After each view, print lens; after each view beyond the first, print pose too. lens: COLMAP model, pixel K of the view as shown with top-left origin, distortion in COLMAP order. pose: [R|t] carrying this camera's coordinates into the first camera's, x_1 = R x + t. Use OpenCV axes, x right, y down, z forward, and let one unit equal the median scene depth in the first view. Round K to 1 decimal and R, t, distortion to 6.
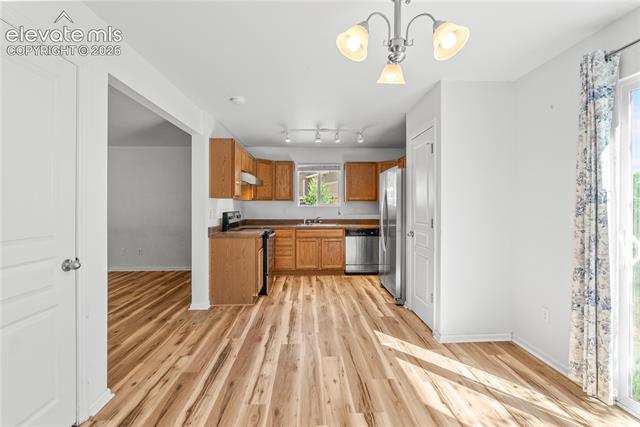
lens RADIAL K [[283.1, 0, 323.8], [0, 283.1, 205.2], [0, 0, 1]] dist [-0.005070, 0.001083]
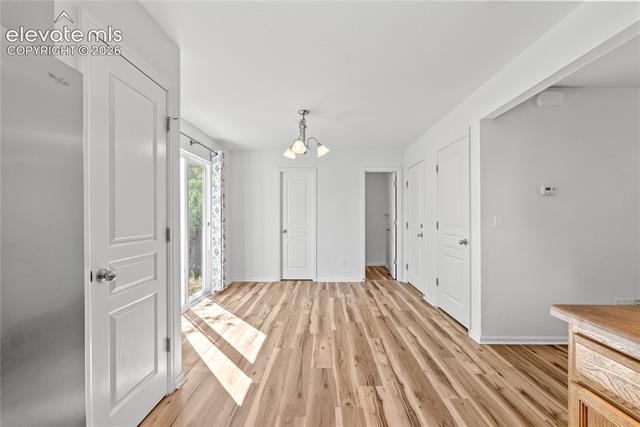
lens RADIAL K [[283.1, 0, 318.9], [0, 283.1, 216.4], [0, 0, 1]] dist [-0.005070, 0.001083]
pose [[-0.996914, 0.000577, 0.078494, -0.022837], [0.000239, 0.999991, -0.004312, 0.016998], [-0.078496, -0.004280, -0.996905, 1.197734]]
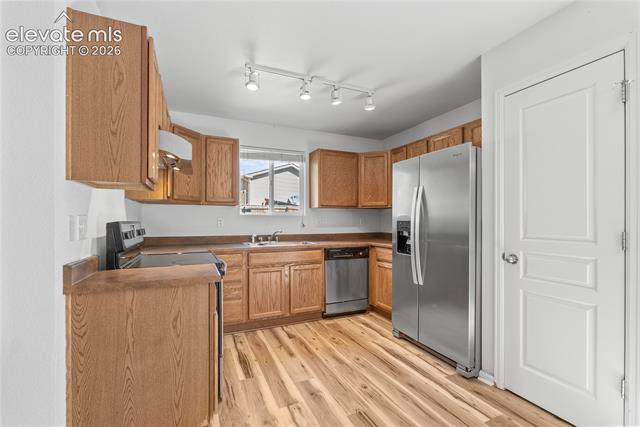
lens RADIAL K [[283.1, 0, 321.1], [0, 283.1, 219.8], [0, 0, 1]] dist [-0.005070, 0.001083]
pose [[0.933730, 0.001350, 0.357976, -0.221227], [-0.002413, 0.999994, 0.002523, 0.020017], [-0.357970, -0.003220, 0.933728, 0.525834]]
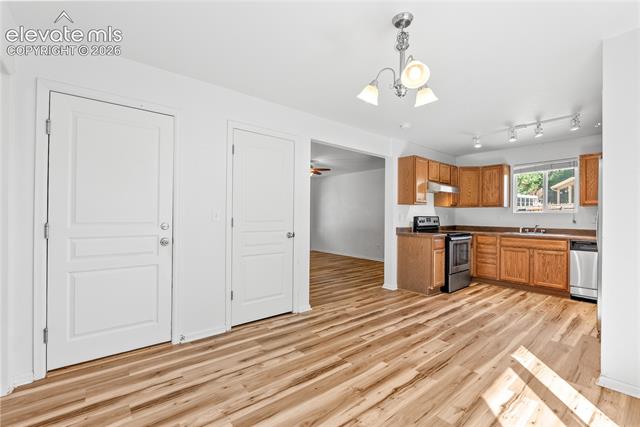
lens RADIAL K [[283.1, 0, 324.0], [0, 283.1, 213.1], [0, 0, 1]] dist [-0.005070, 0.001083]
pose [[0.603853, -0.002328, -0.797092, 0.385932], [-0.006728, 0.999945, -0.008017, 0.024007], [0.797067, 0.010204, 0.603804, -0.036862]]
